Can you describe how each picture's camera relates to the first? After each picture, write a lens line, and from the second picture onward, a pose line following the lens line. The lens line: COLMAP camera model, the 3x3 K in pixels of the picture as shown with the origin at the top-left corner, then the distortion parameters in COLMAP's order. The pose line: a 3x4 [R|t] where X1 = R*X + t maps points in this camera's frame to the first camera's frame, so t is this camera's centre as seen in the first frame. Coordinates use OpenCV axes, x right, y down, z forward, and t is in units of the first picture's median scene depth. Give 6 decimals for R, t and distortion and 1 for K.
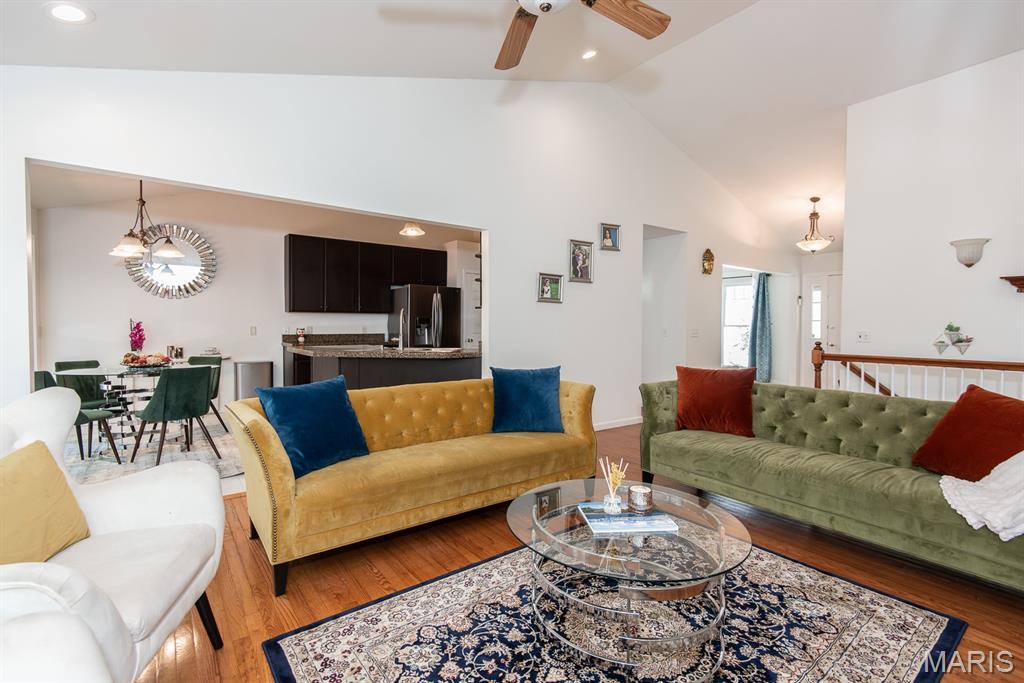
lens RADIAL K [[473.0, 0, 510.9], [0, 473.0, 320.1], [0, 0, 1]] dist [0.022119, -0.000064]
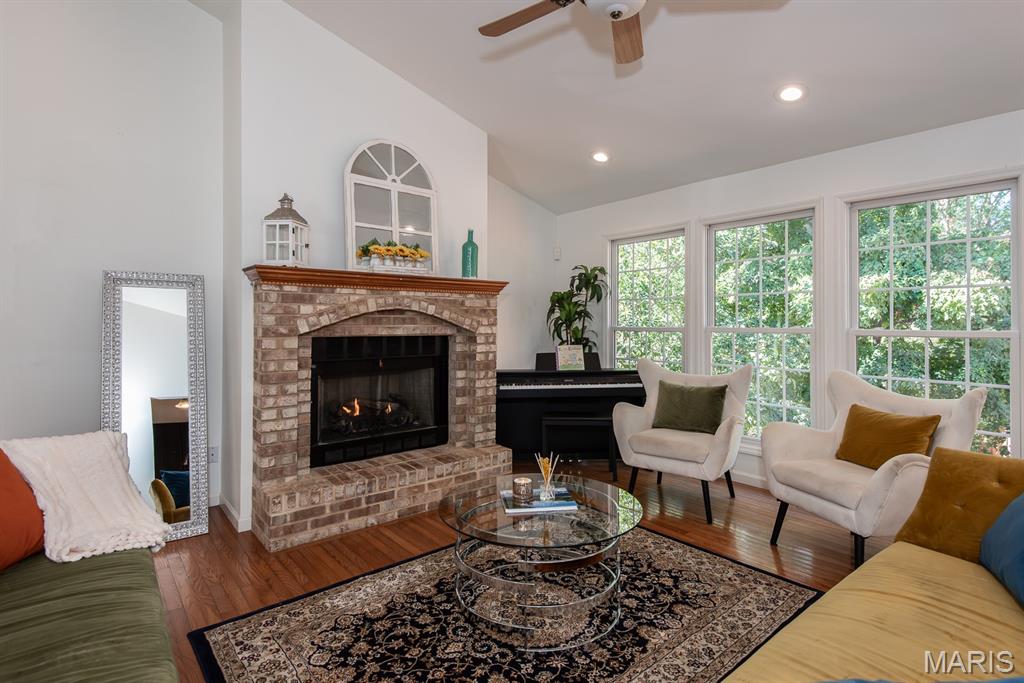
lens RADIAL K [[531.1, 0, 513.8], [0, 531.1, 319.3], [0, 0, 1]] dist [0.039849, 0.000153]
pose [[-0.999171, -0.013798, -0.038311, 0.322553], [-0.013567, 0.999888, -0.006277, -0.019066], [0.038393, -0.005752, -0.999246, 2.102797]]
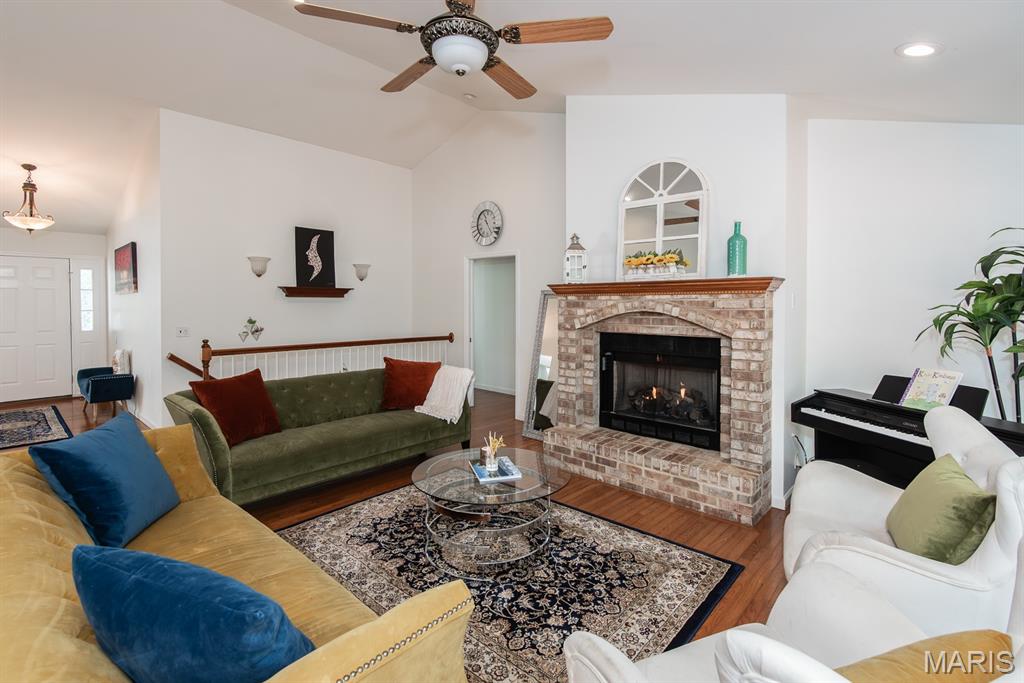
lens RADIAL K [[473.0, 0, 510.9], [0, 473.0, 320.1], [0, 0, 1]] dist [0.022119, -0.000064]
pose [[-0.165124, -0.041462, 0.985401, -1.085885], [-0.006376, 0.999140, 0.040972, -0.098501], [-0.986252, 0.000483, -0.165246, 1.087474]]
